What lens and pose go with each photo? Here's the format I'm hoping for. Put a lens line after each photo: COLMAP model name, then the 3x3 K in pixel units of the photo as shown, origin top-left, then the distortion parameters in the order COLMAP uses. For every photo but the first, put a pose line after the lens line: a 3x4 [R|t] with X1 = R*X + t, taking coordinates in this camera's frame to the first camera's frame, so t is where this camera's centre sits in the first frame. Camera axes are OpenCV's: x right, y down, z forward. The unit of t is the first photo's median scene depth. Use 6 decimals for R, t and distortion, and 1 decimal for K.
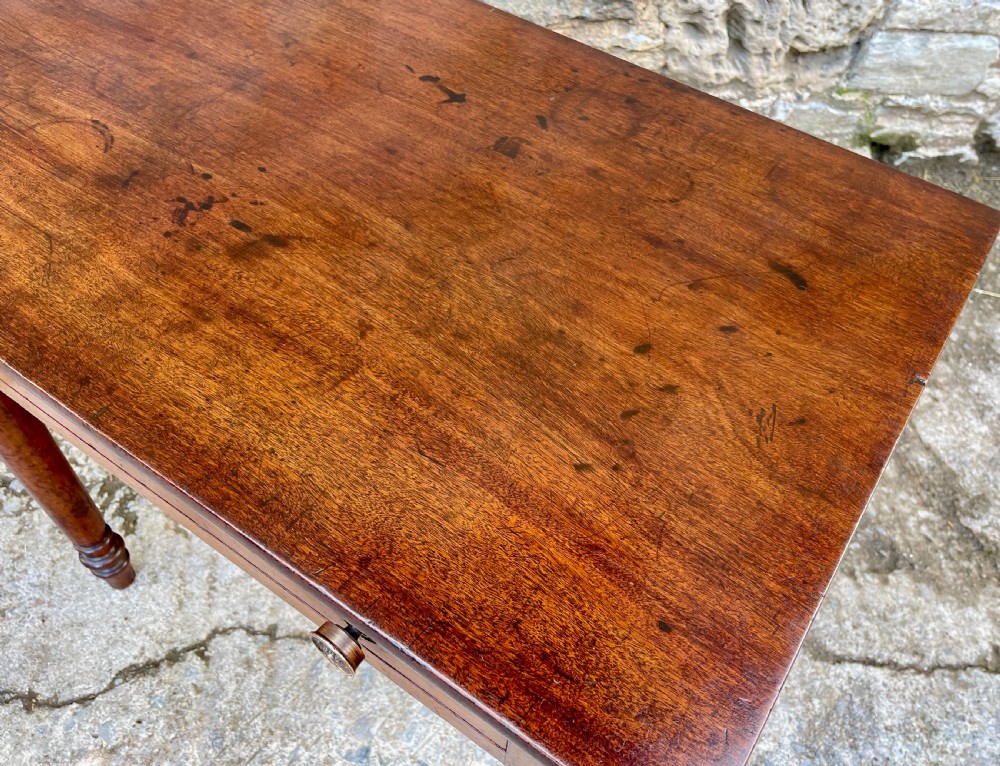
lens RADIAL K [[813.5, 0, 529.4], [0, 813.5, 385.9], [0, 0, 1]] dist [0.074227, -0.102503]
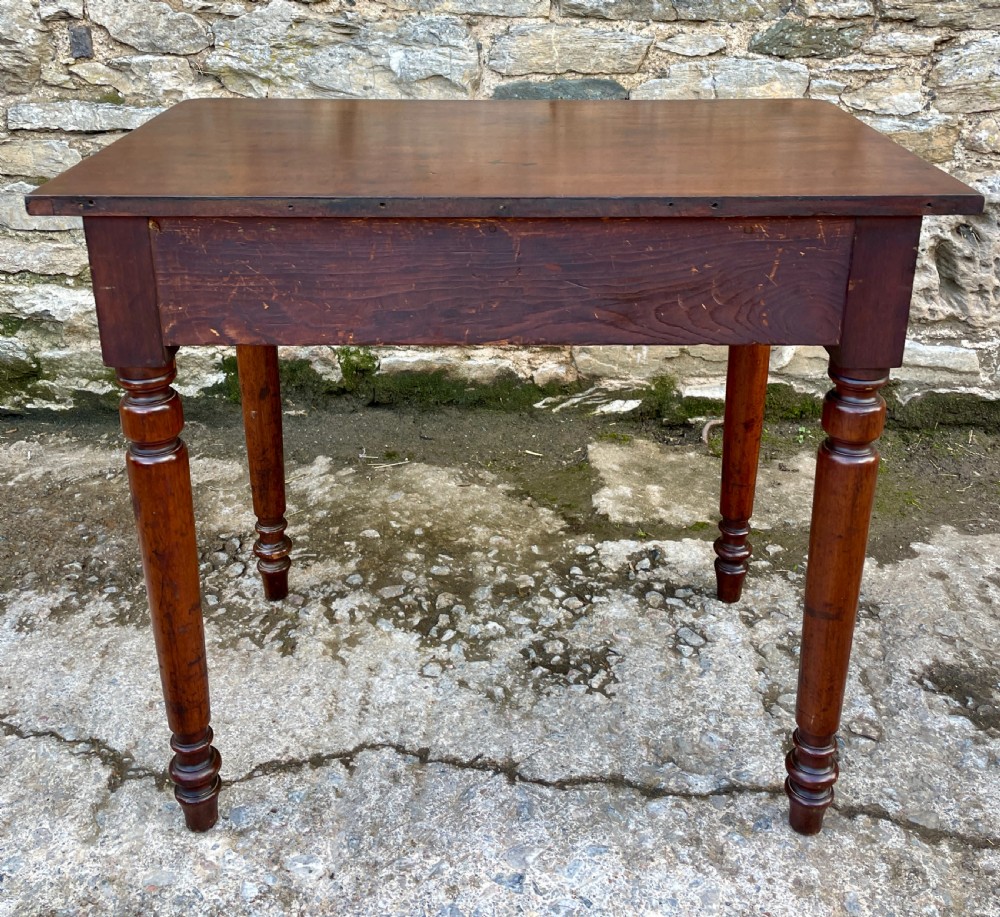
lens RADIAL K [[1091.8, 0, 495.6], [0, 1091.8, 317.8], [0, 0, 1]] dist [0.046408, 0.000000]
pose [[0.977615, 0.025598, -0.208838, -0.001307], [-0.129941, 0.854115, -0.503590, 0.464807], [0.165481, 0.519454, 0.838322, -0.216300]]
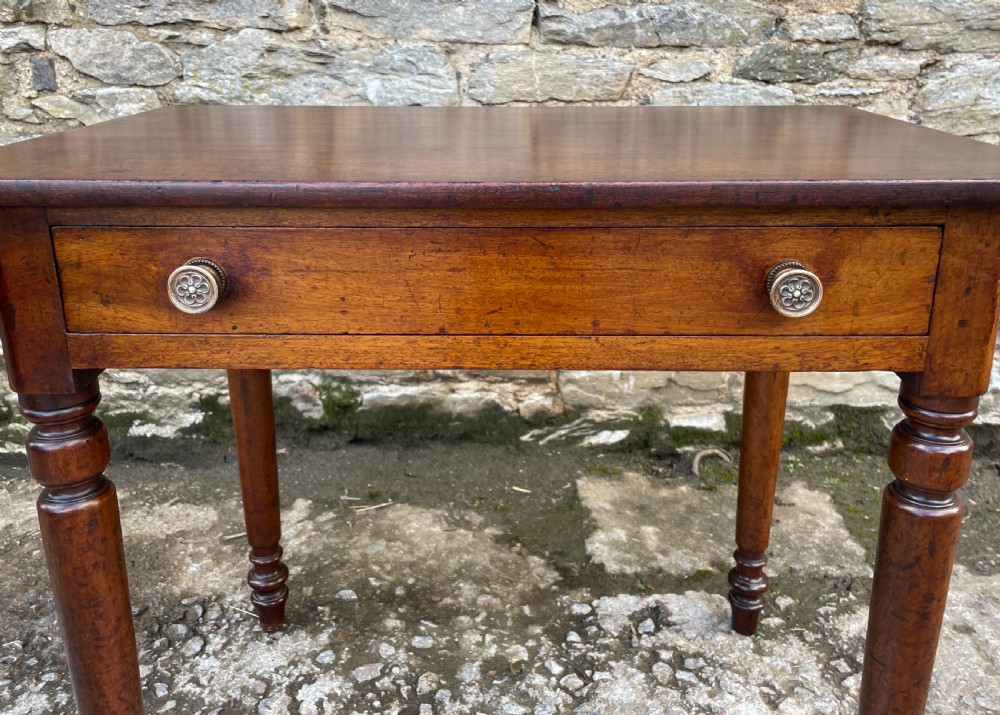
lens RADIAL K [[862.6, 0, 508.1], [0, 862.6, 280.6], [0, 0, 1]] dist [0.070927, -0.098518]
pose [[0.983998, -0.001856, -0.178169, -0.081402], [-0.098199, 0.828728, -0.550969, 0.235169], [0.148676, 0.559649, 0.815285, 0.089543]]
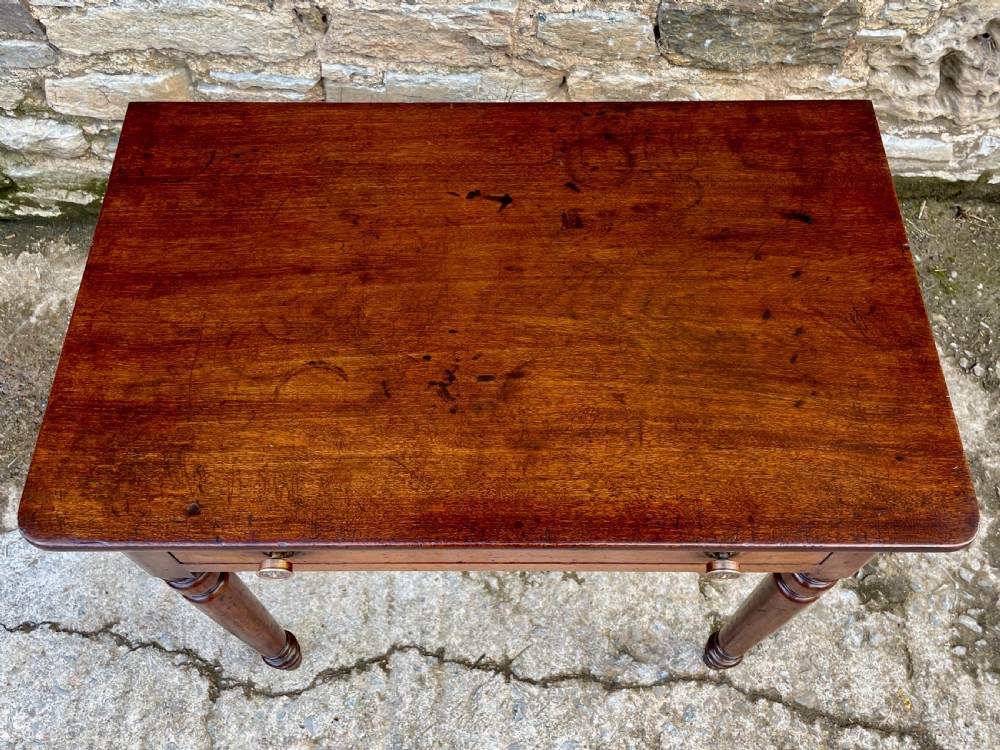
lens RADIAL K [[877.3, 0, 497.7], [0, 877.3, 383.4], [0, 0, 1]] dist [0.092196, -0.119927]
pose [[0.985707, 0.109195, -0.128292, -0.107495], [-0.082730, 0.977105, 0.196015, -0.321648], [0.146759, -0.182600, 0.972172, -0.142508]]
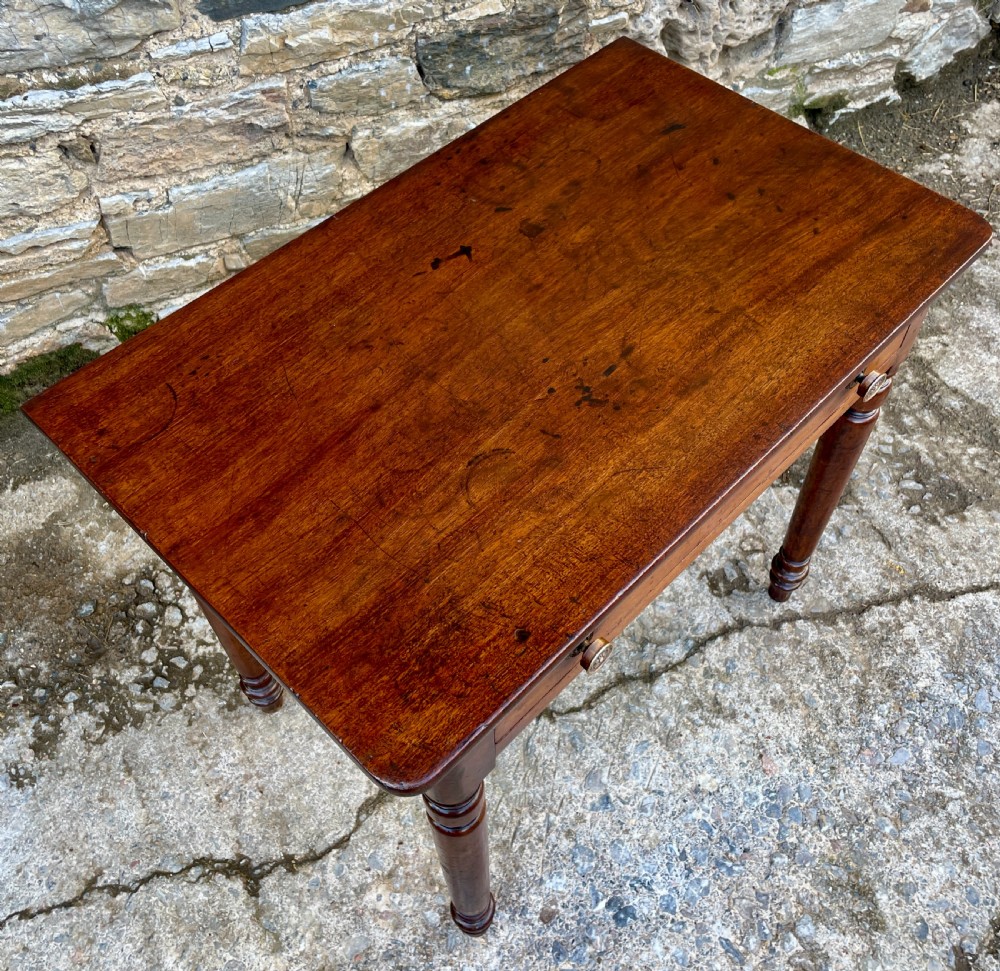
lens RADIAL K [[1013.9, 0, 506.4], [0, 1013.9, 456.3], [0, 0, 1]] dist [0.052600, 0.000000]
pose [[0.948573, -0.284959, 0.137870, -0.340111], [0.278071, 0.958201, 0.067290, -0.115052], [-0.151282, -0.025492, 0.988162, -0.293464]]
